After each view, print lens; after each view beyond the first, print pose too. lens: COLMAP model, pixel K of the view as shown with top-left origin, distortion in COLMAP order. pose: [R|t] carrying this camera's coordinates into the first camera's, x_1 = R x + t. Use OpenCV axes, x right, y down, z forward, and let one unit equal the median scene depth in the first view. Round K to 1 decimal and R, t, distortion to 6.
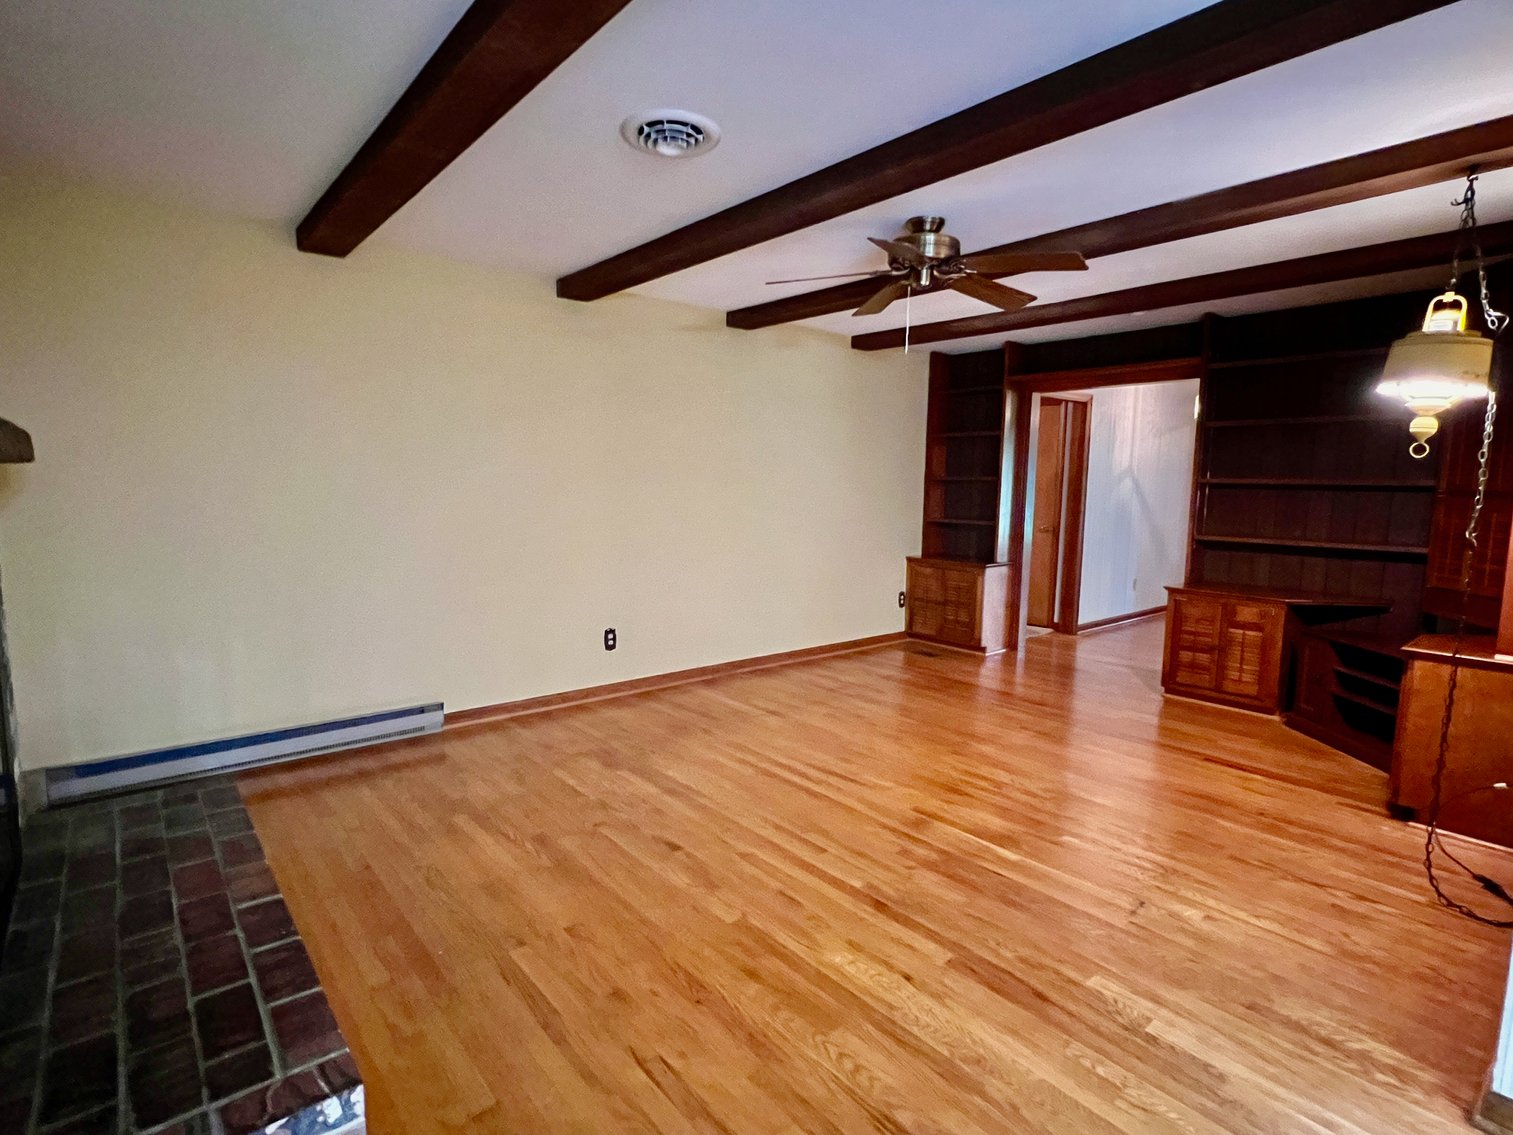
lens RADIAL K [[770.0, 0, 747.9], [0, 770.0, 564.8], [0, 0, 1]] dist [0.003934, -0.000514]
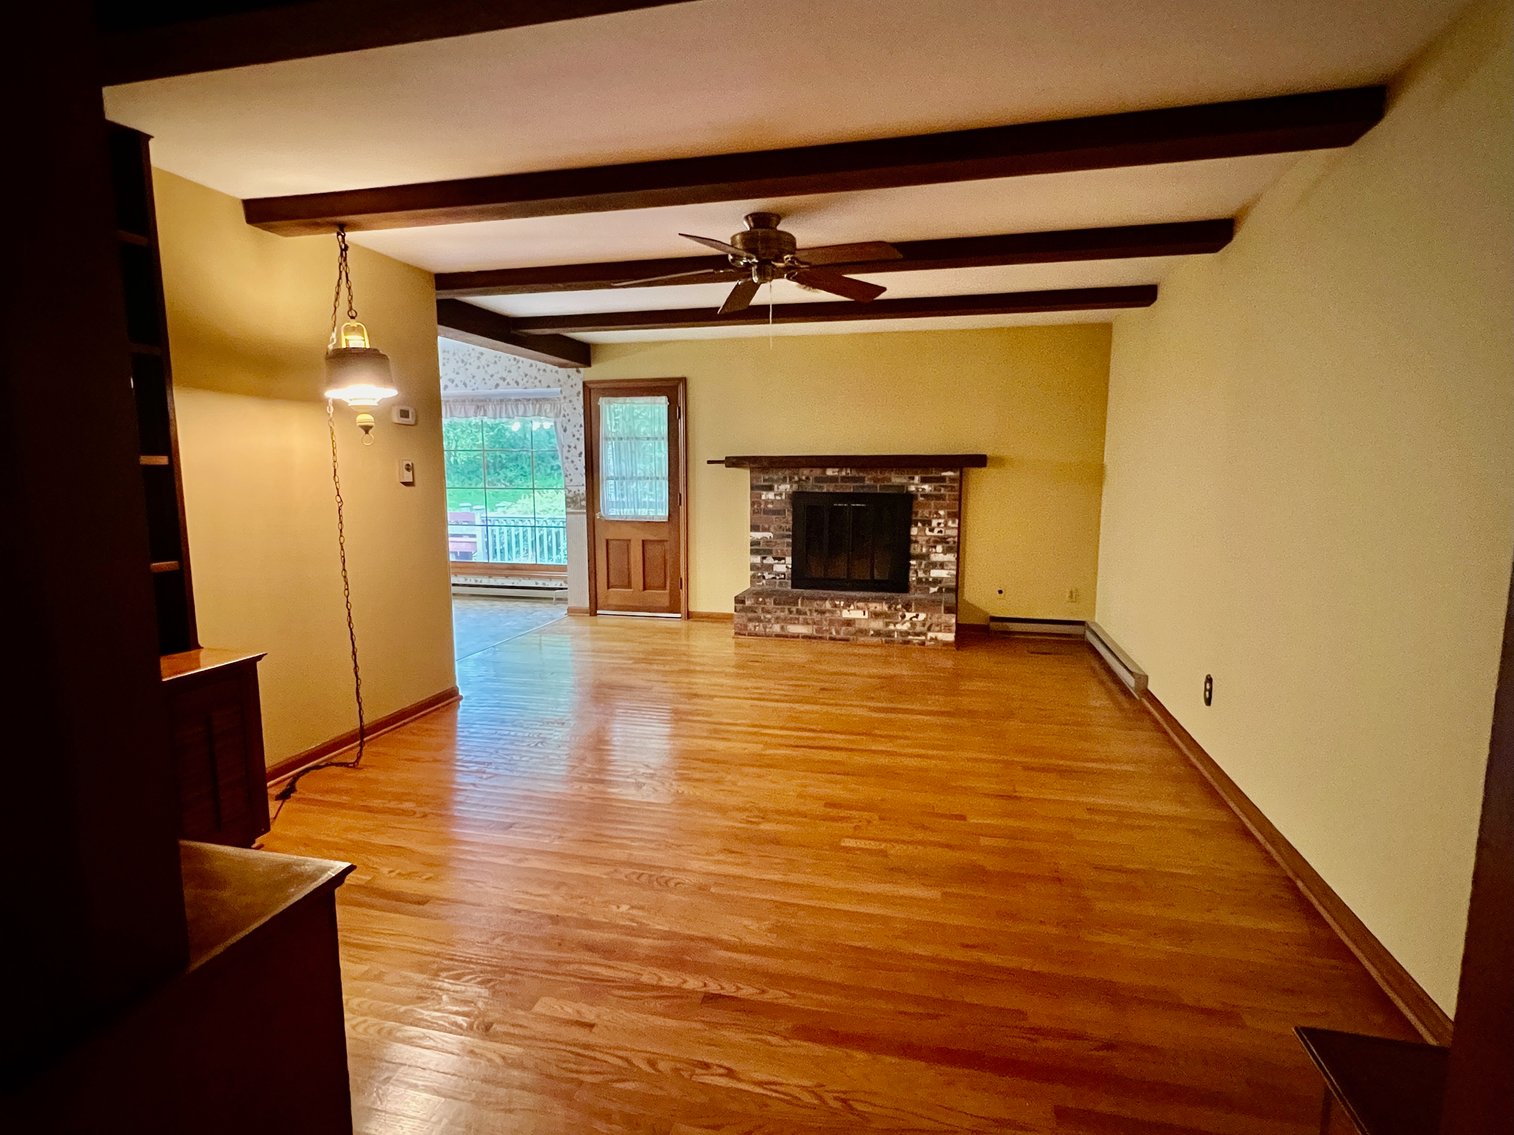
lens RADIAL K [[770.5, 0, 760.3], [0, 770.5, 566.2], [0, 0, 1]] dist [0.003934, -0.000514]
pose [[-0.798995, 0.060943, -0.598241, 0.819674], [-0.078398, 0.975803, 0.204112, -0.185993], [0.596205, 0.209985, -0.774885, 1.765628]]
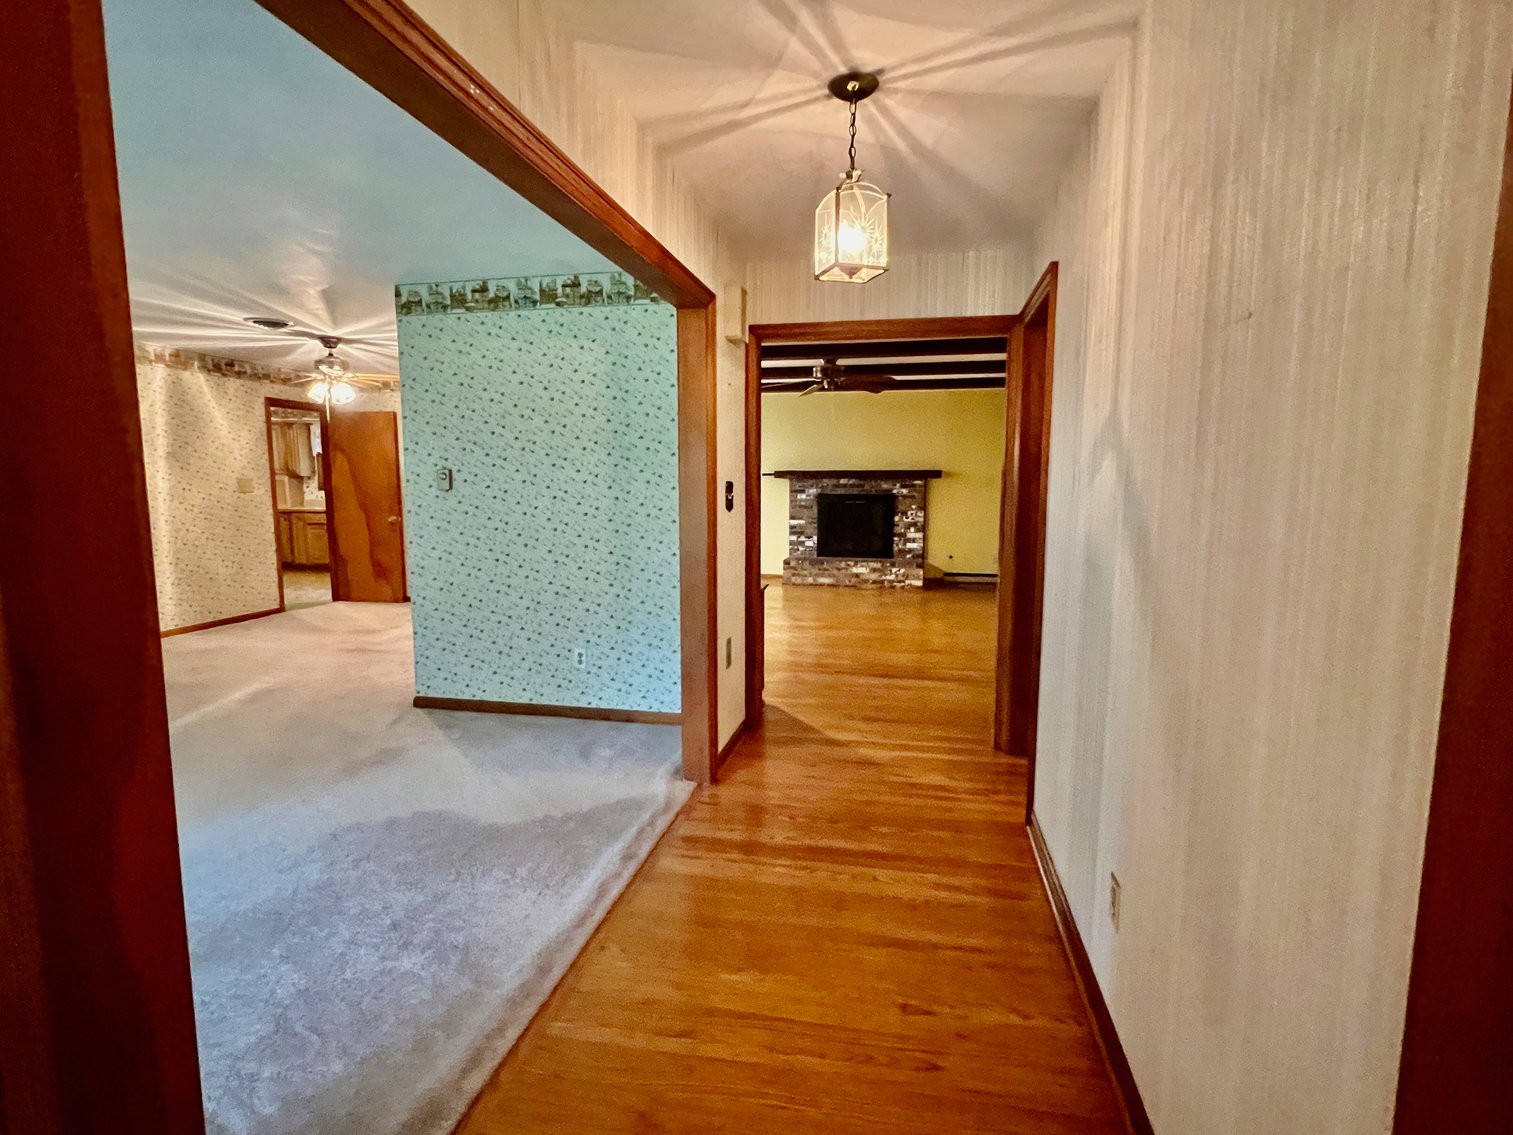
lens RADIAL K [[770.0, 0, 754.6], [0, 770.0, 568.4], [0, 0, 1]] dist [0.003934, -0.000514]
pose [[-0.774920, 0.057971, -0.629395, 1.634033], [-0.082418, 0.978015, 0.191554, -0.246356], [0.626663, 0.200313, -0.753106, 2.399789]]
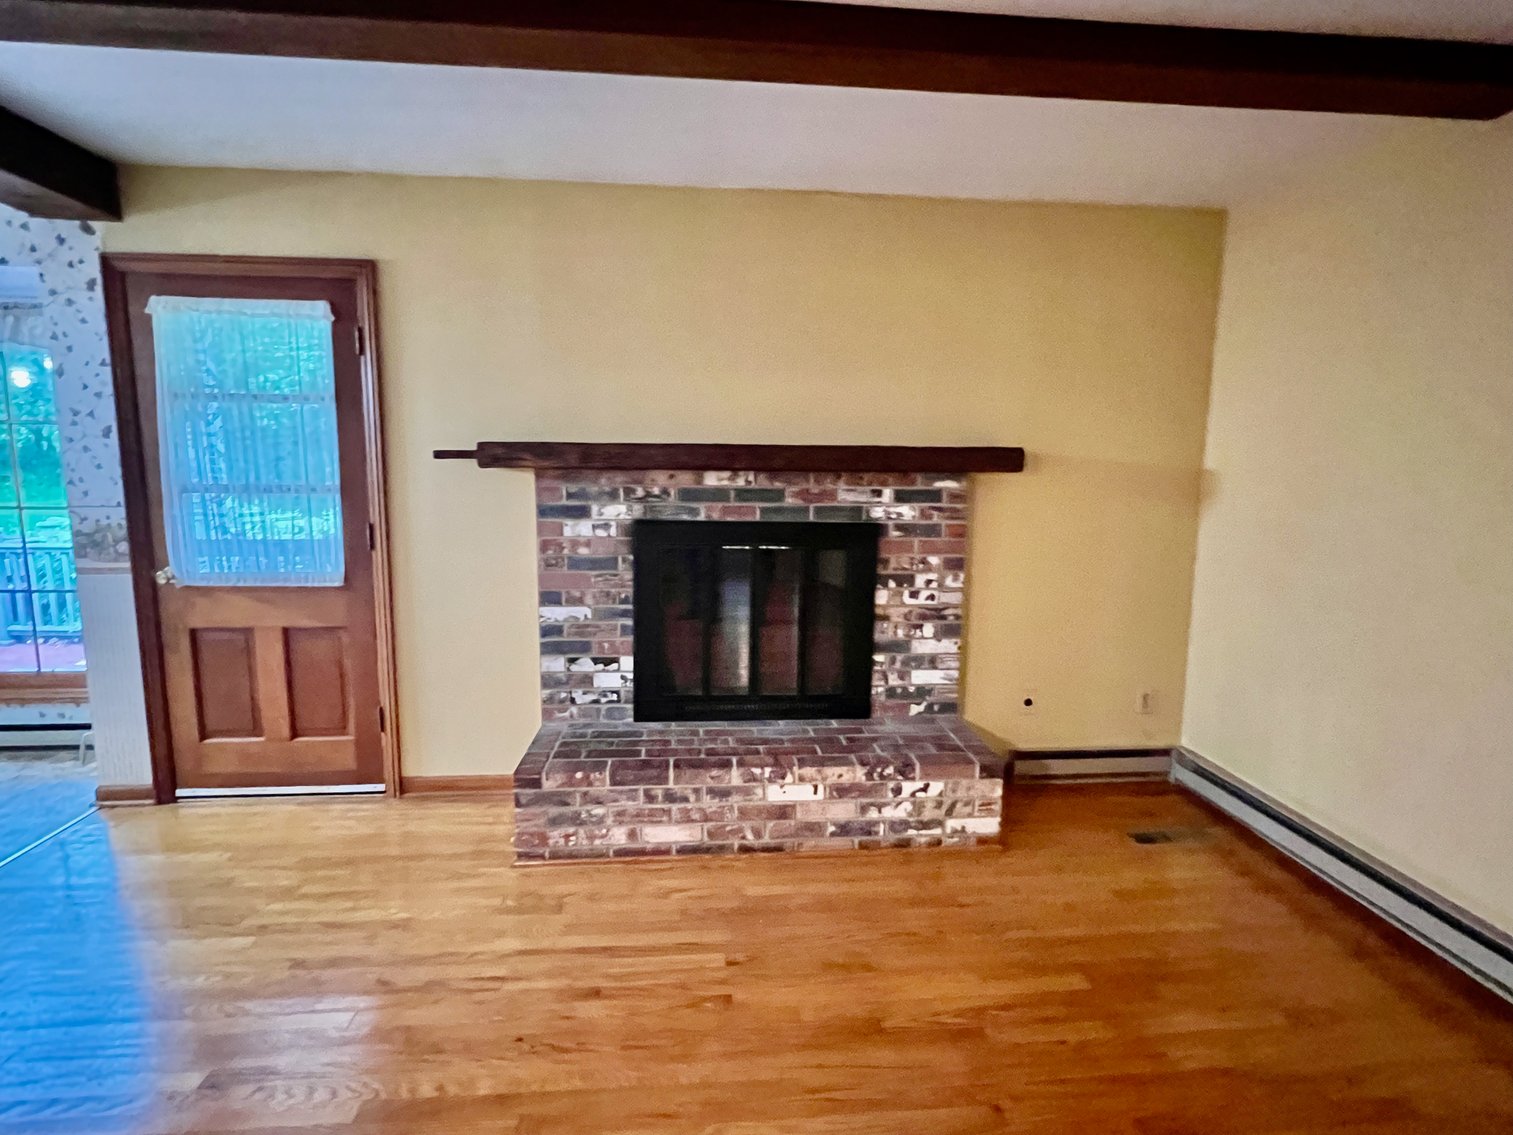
lens RADIAL K [[770.0, 0, 755.7], [0, 770.0, 568.0], [0, 0, 1]] dist [0.003934, -0.000514]
pose [[-0.567637, 0.090016, -0.818343, 0.282352], [-0.110045, 0.976789, 0.183776, -0.112146], [0.815891, 0.194373, -0.544555, 0.944930]]
